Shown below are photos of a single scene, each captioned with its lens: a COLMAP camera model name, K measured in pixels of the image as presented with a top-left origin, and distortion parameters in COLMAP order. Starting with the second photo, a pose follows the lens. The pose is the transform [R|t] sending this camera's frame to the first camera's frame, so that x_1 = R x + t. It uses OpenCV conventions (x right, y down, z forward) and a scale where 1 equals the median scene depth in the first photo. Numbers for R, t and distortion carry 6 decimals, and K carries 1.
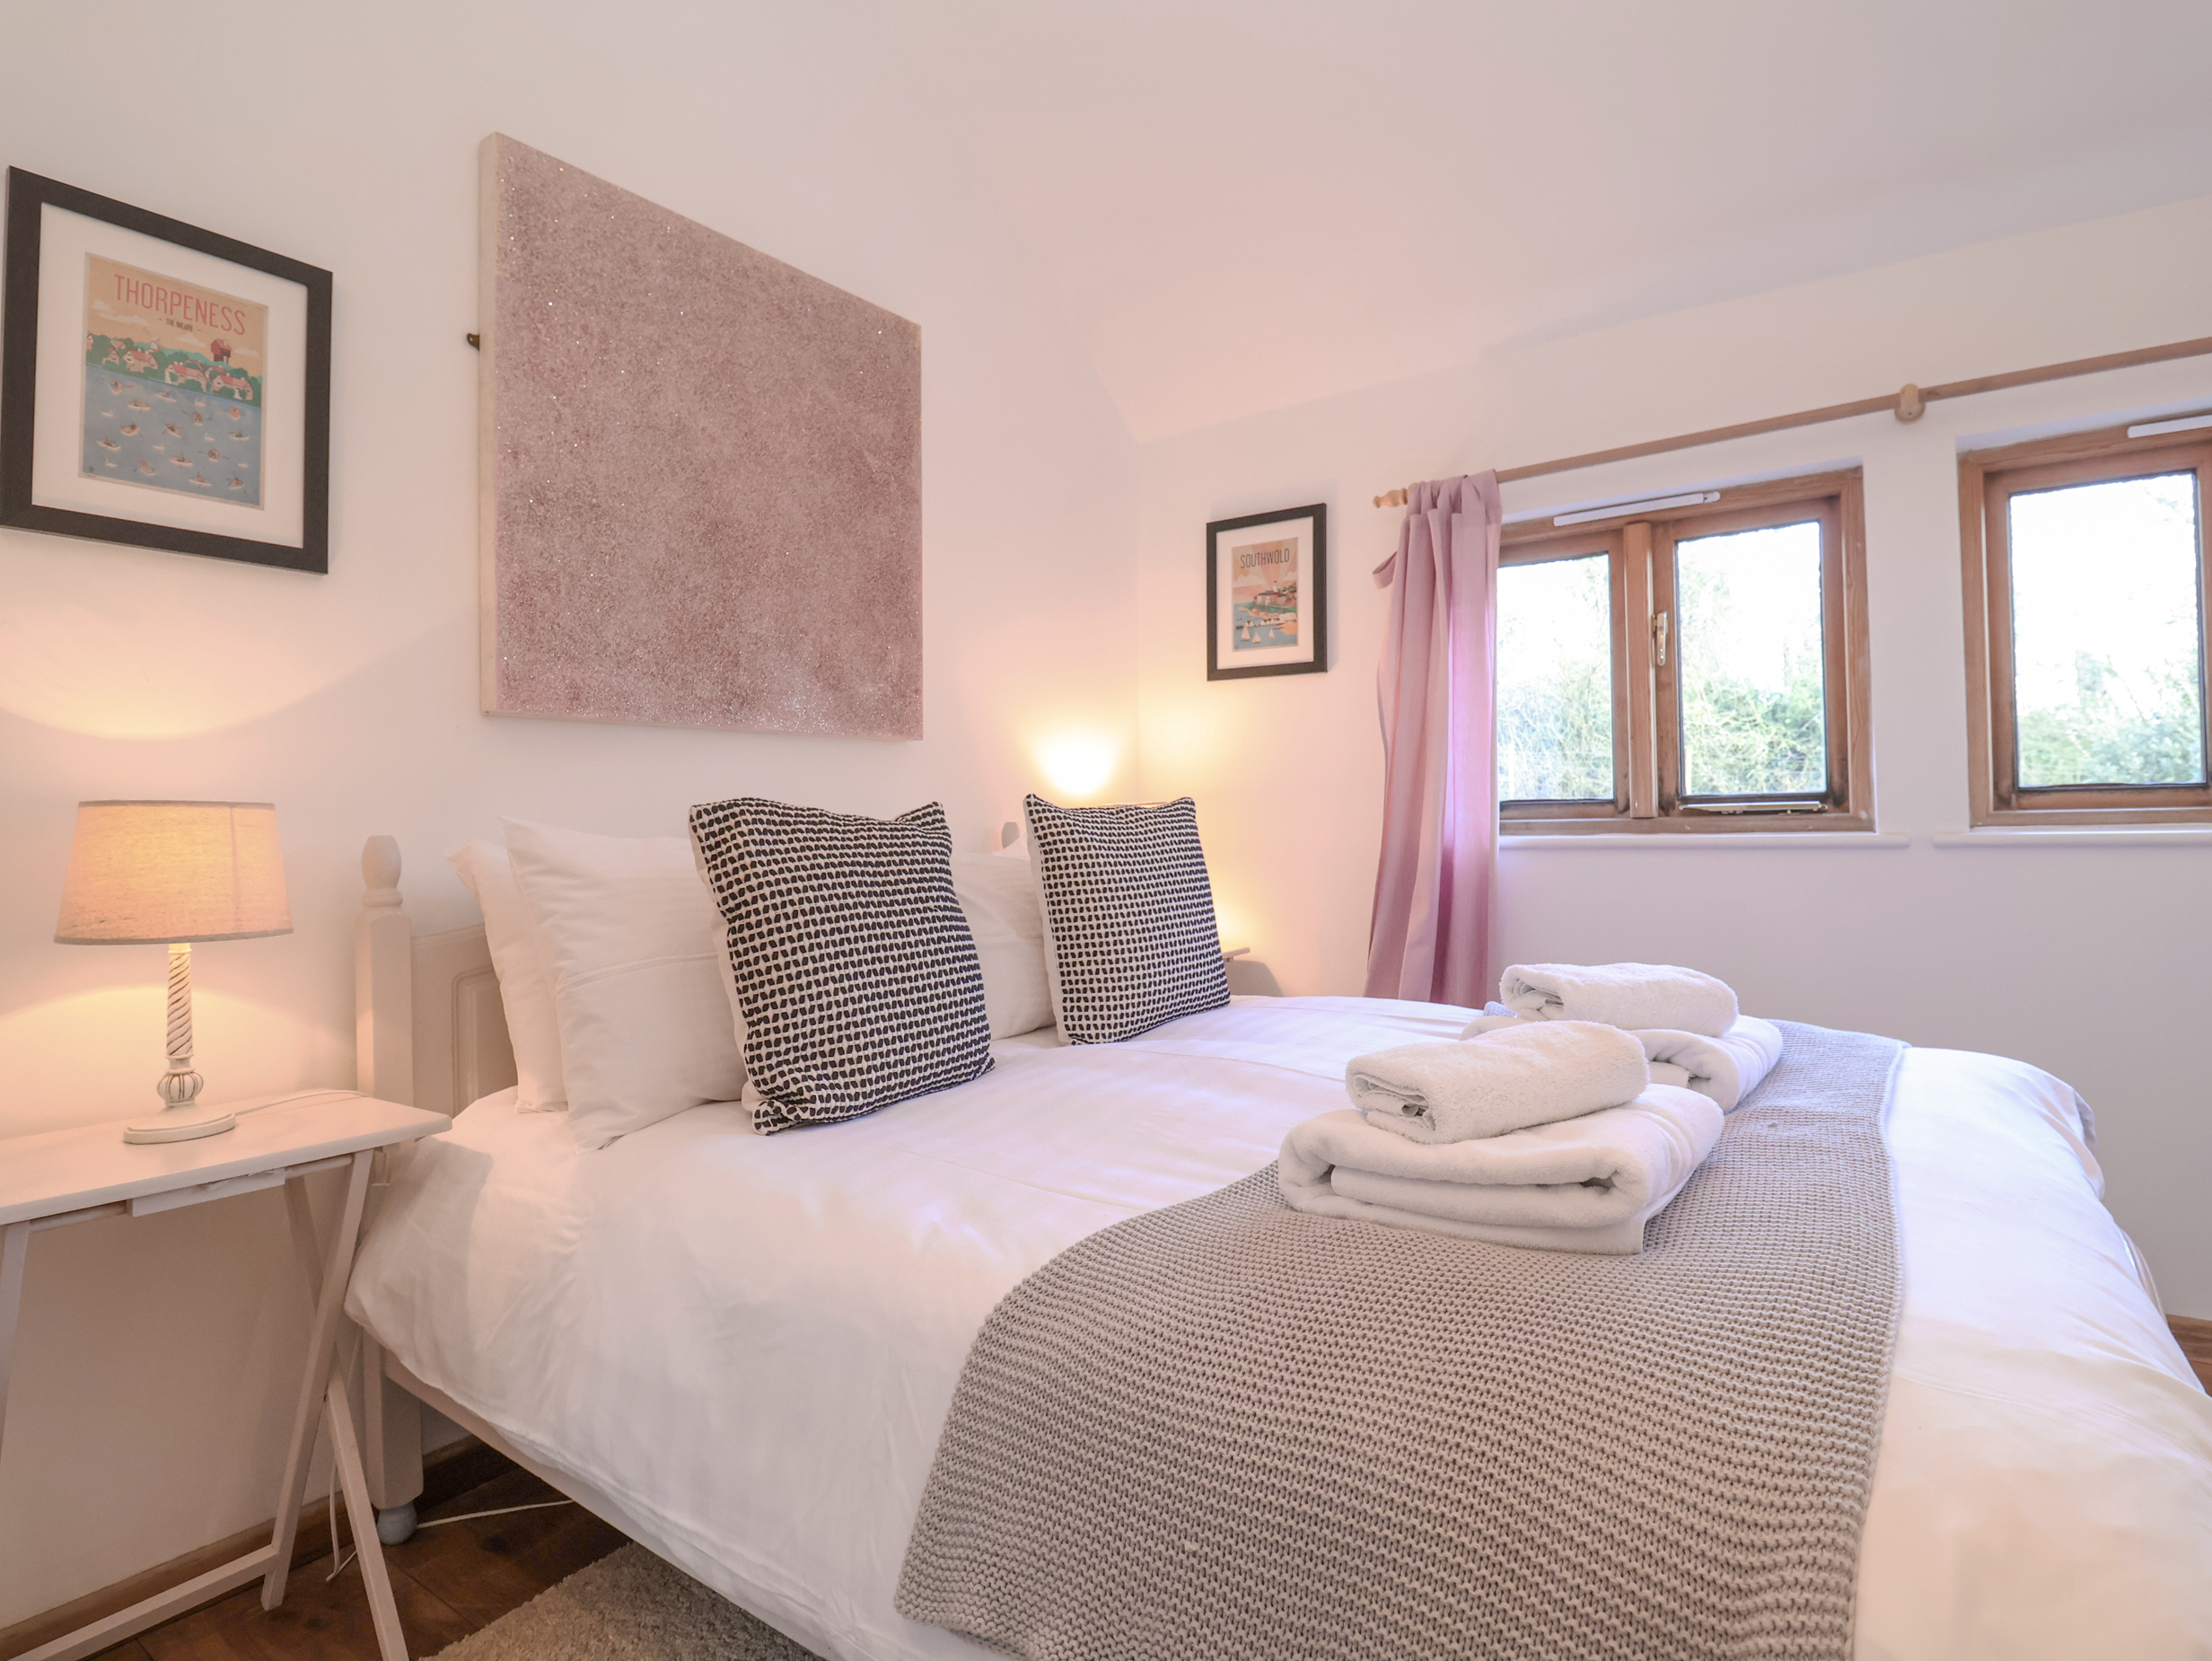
lens RADIAL K [[1153.6, 0, 1106.1], [0, 1153.6, 818.8], [0, 0, 1]] dist [0.004275, -0.013925]
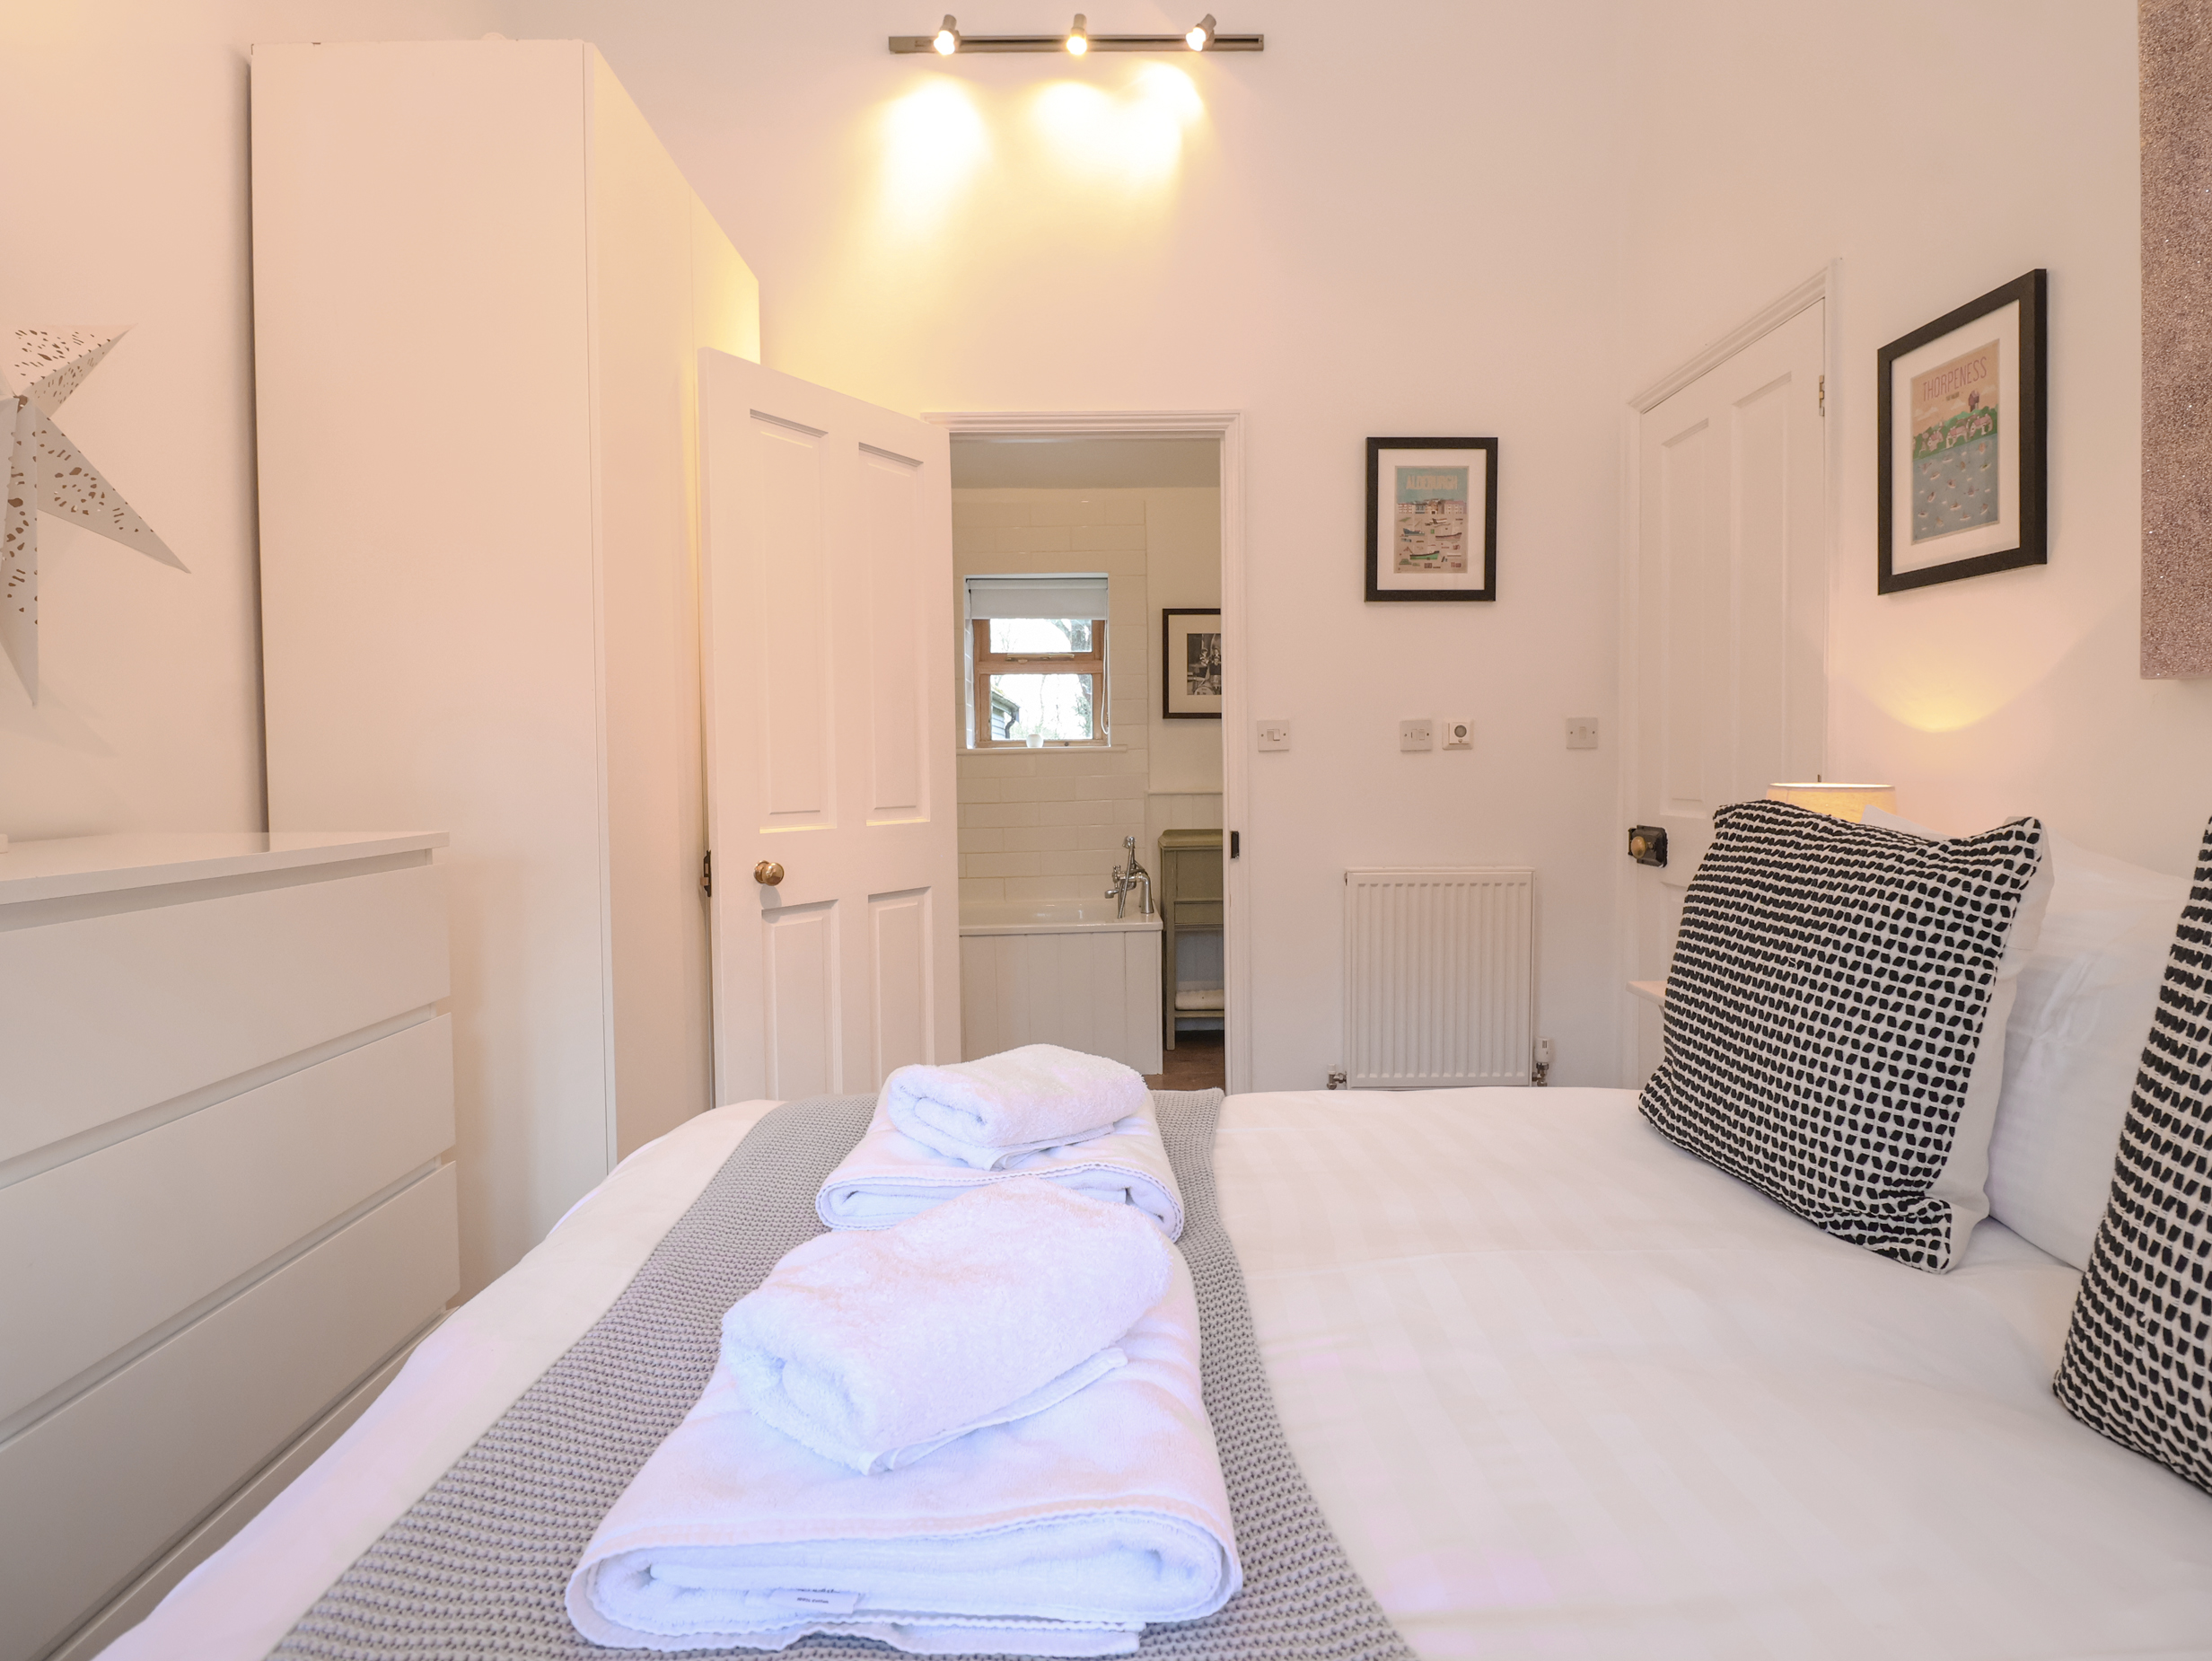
lens RADIAL K [[1153.6, 0, 1107.3], [0, 1153.6, 819.8], [0, 0, 1]] dist [0.004275, -0.013925]
pose [[-0.806420, 0.048333, -0.589365, 0.652855], [0.014189, 0.997949, 0.062425, -0.063708], [0.591174, 0.041978, -0.805451, 1.424471]]
